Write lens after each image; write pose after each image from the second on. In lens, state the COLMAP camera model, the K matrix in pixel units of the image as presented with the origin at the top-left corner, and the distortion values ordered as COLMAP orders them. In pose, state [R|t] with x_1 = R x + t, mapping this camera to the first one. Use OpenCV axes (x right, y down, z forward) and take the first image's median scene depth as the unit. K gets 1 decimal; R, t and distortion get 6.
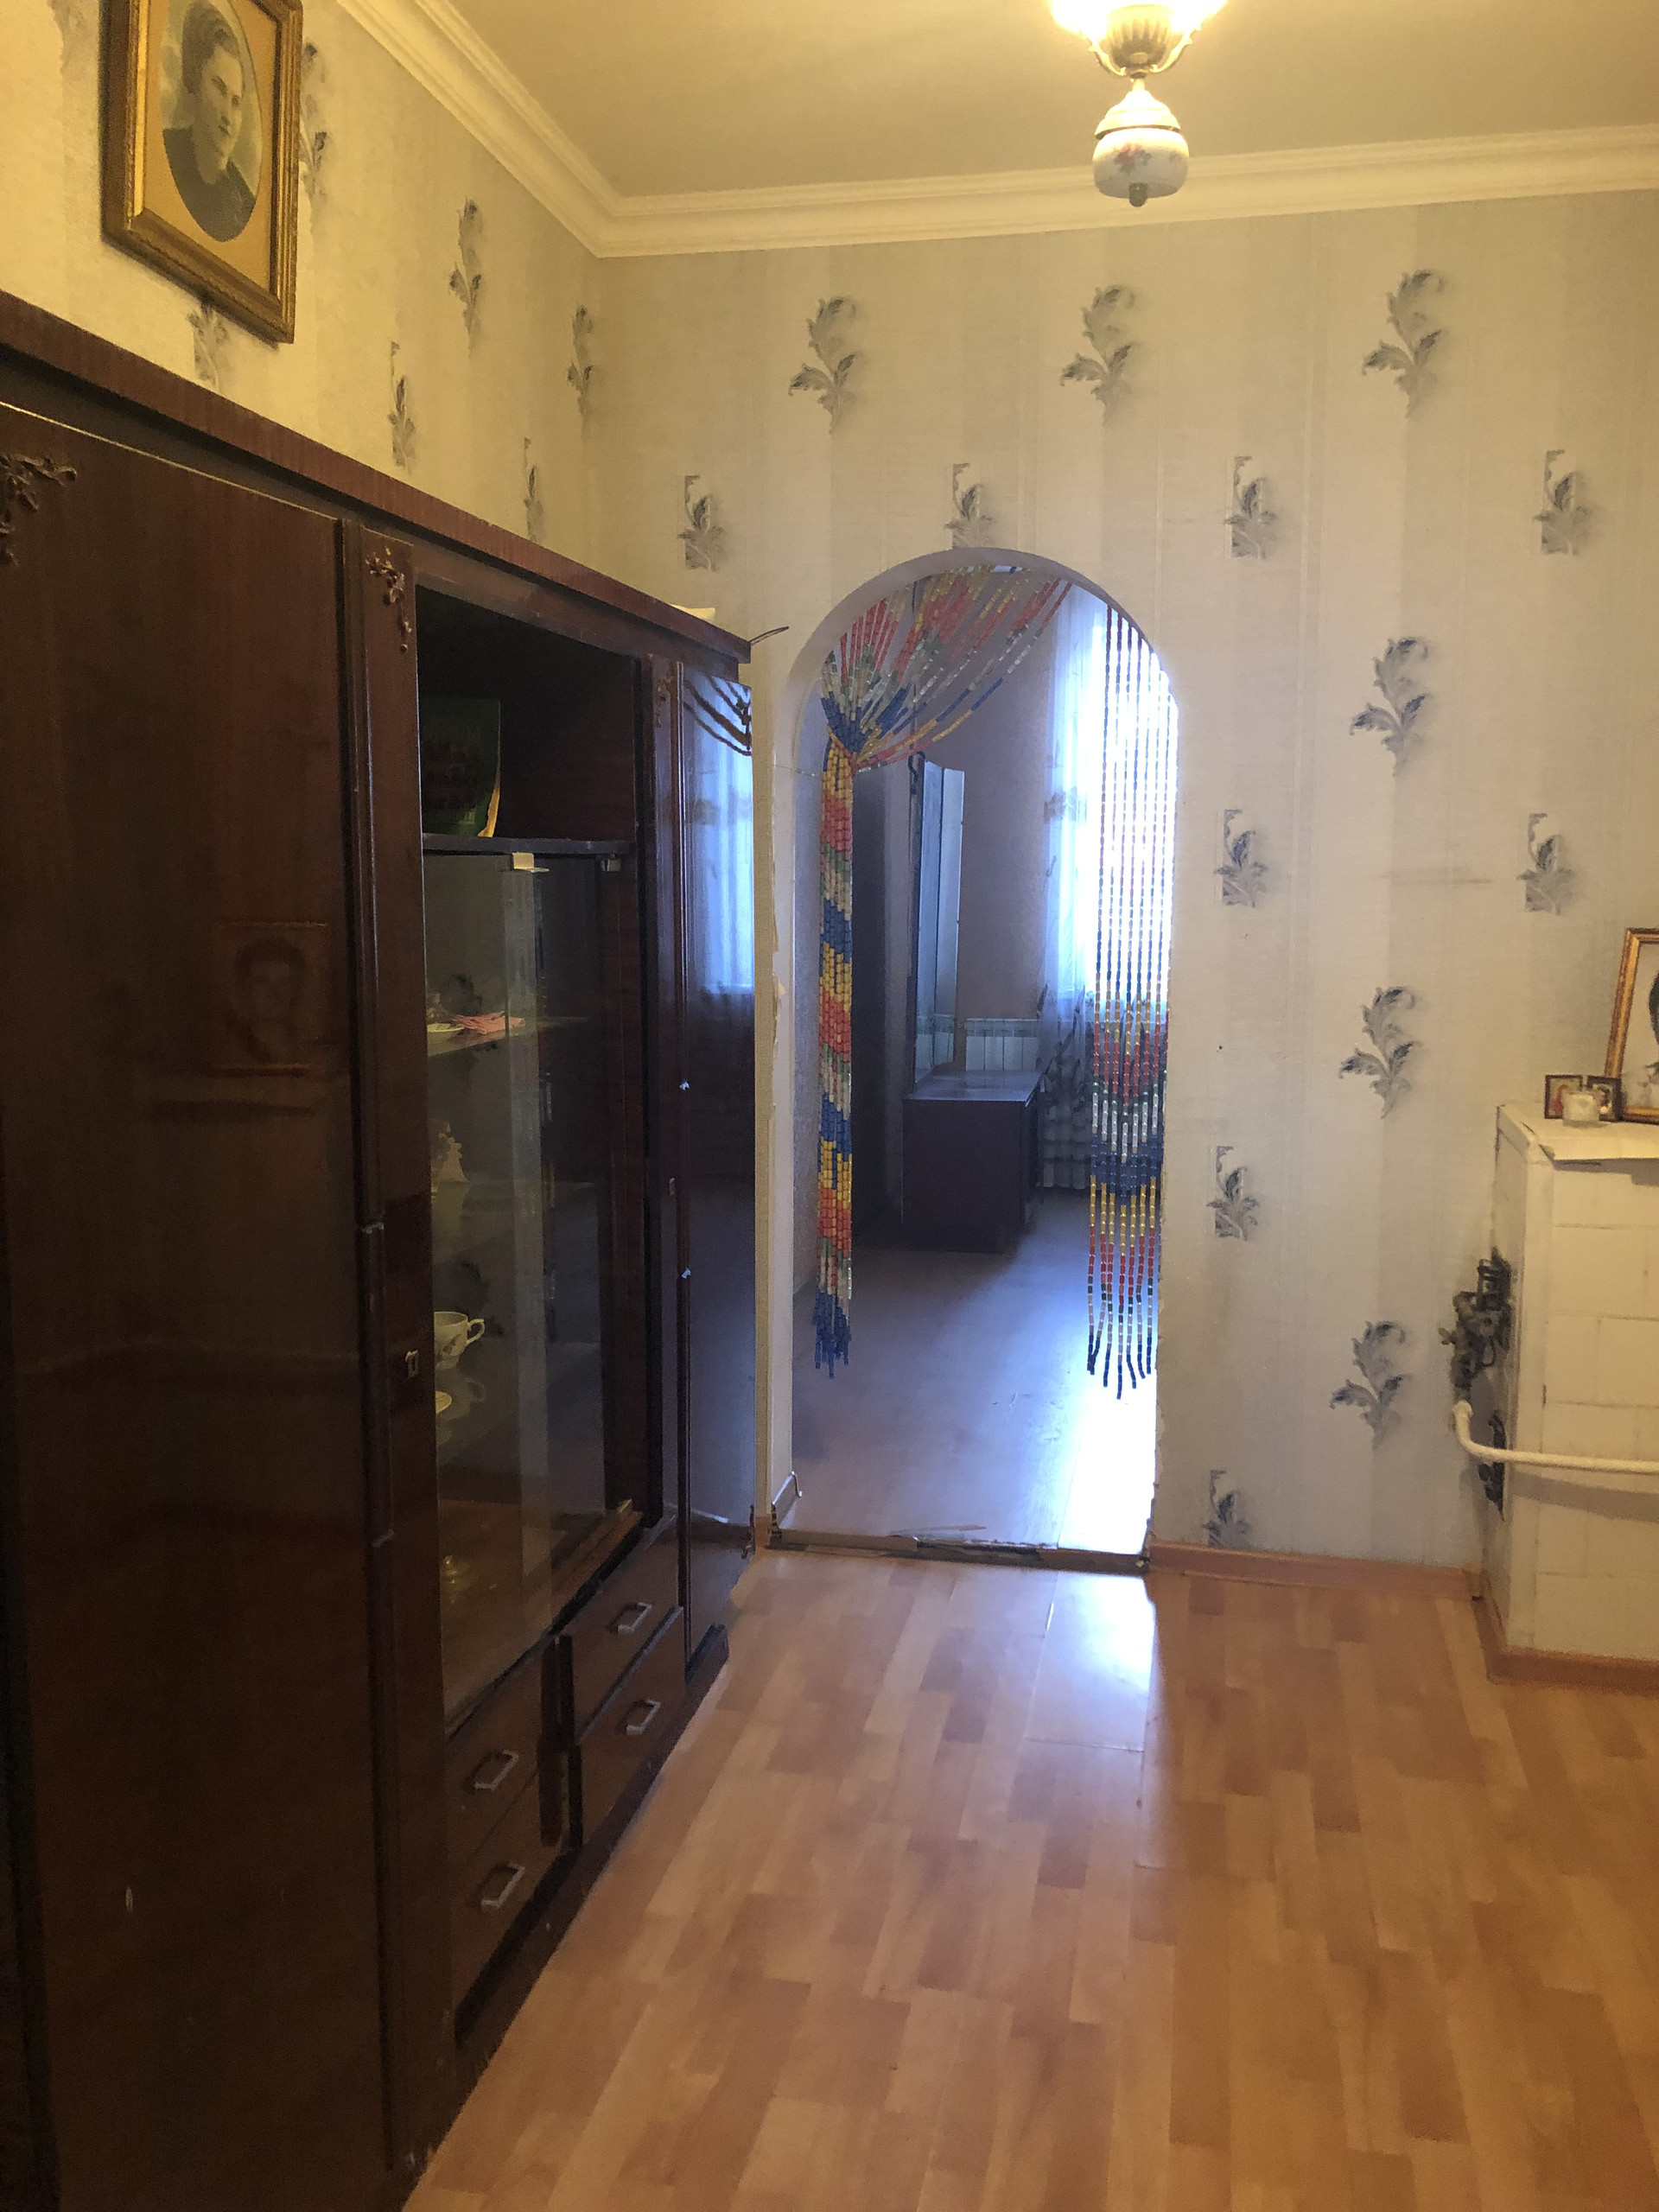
lens RADIAL K [[1790.5, 0, 833.5], [0, 1790.5, 1105.5], [0, 0, 1]] dist [0.010697, 0.006261]
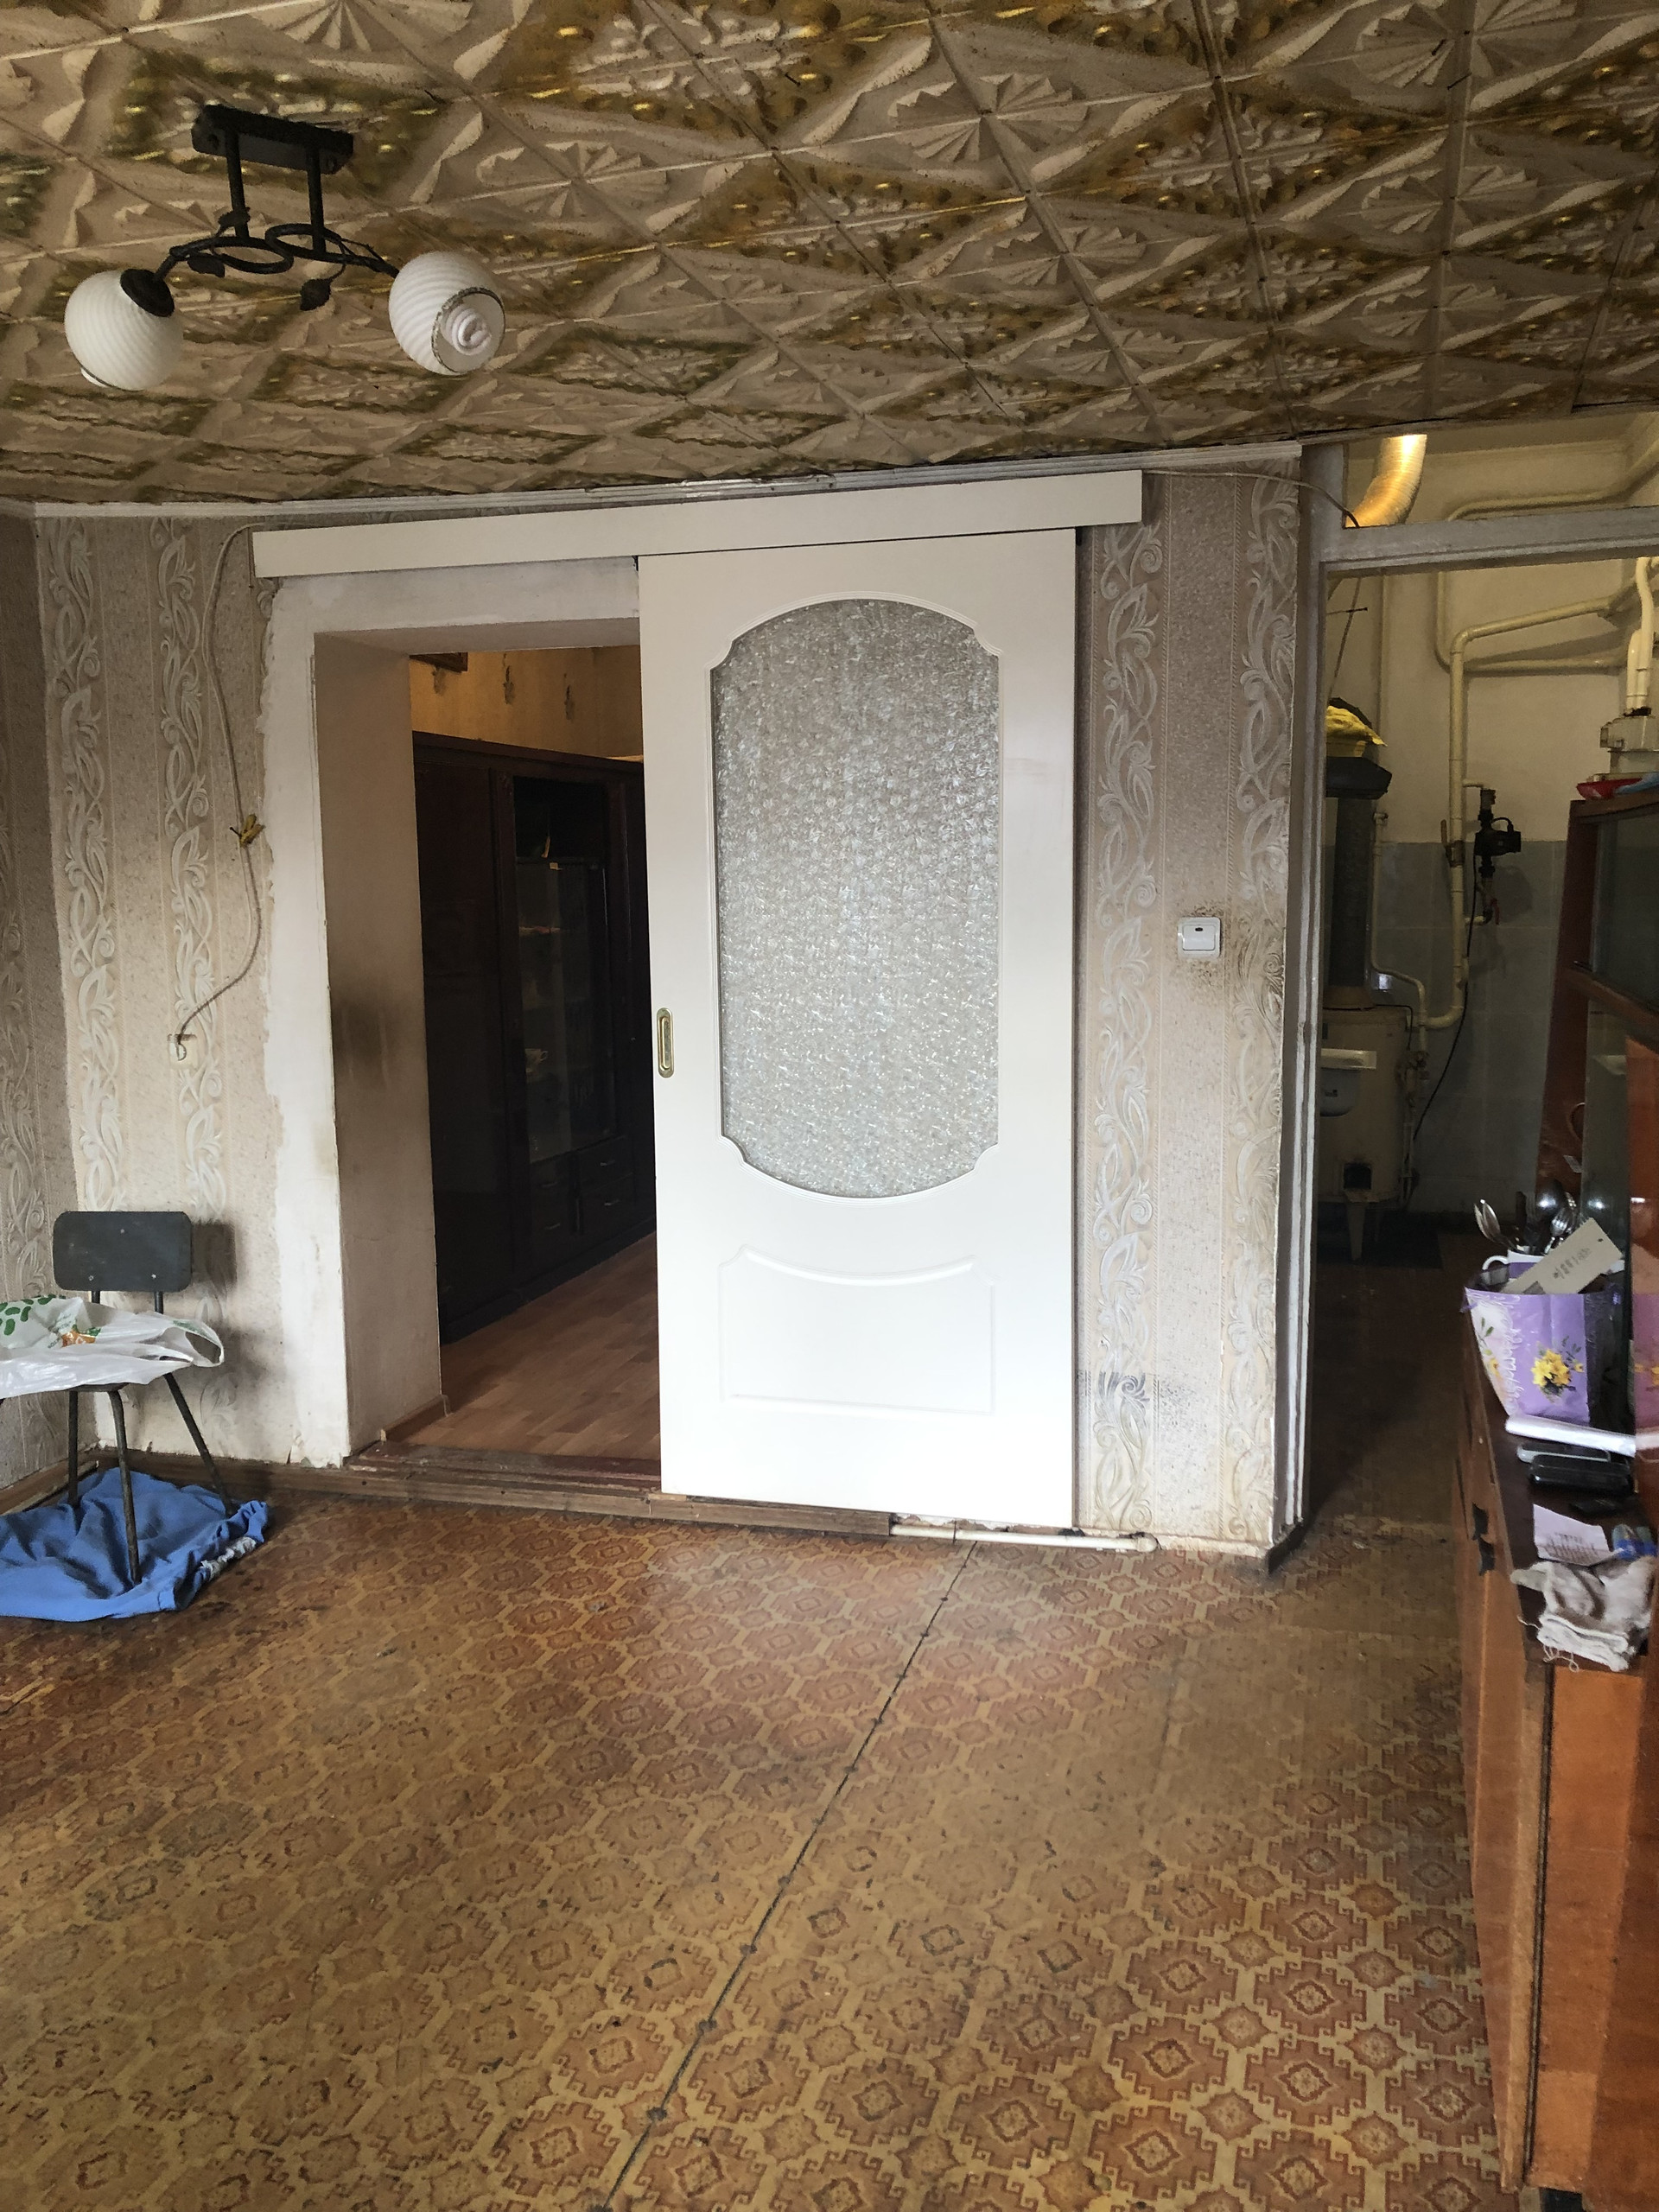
lens RADIAL K [[1790.5, 0, 828.2], [0, 1790.5, 1109.6], [0, 0, 1]] dist [0.010697, 0.006261]
pose [[0.997571, -0.014842, -0.068055, 0.400703], [0.014449, 0.999876, -0.006269, 0.244405], [0.068139, 0.005271, 0.997662, -1.599207]]
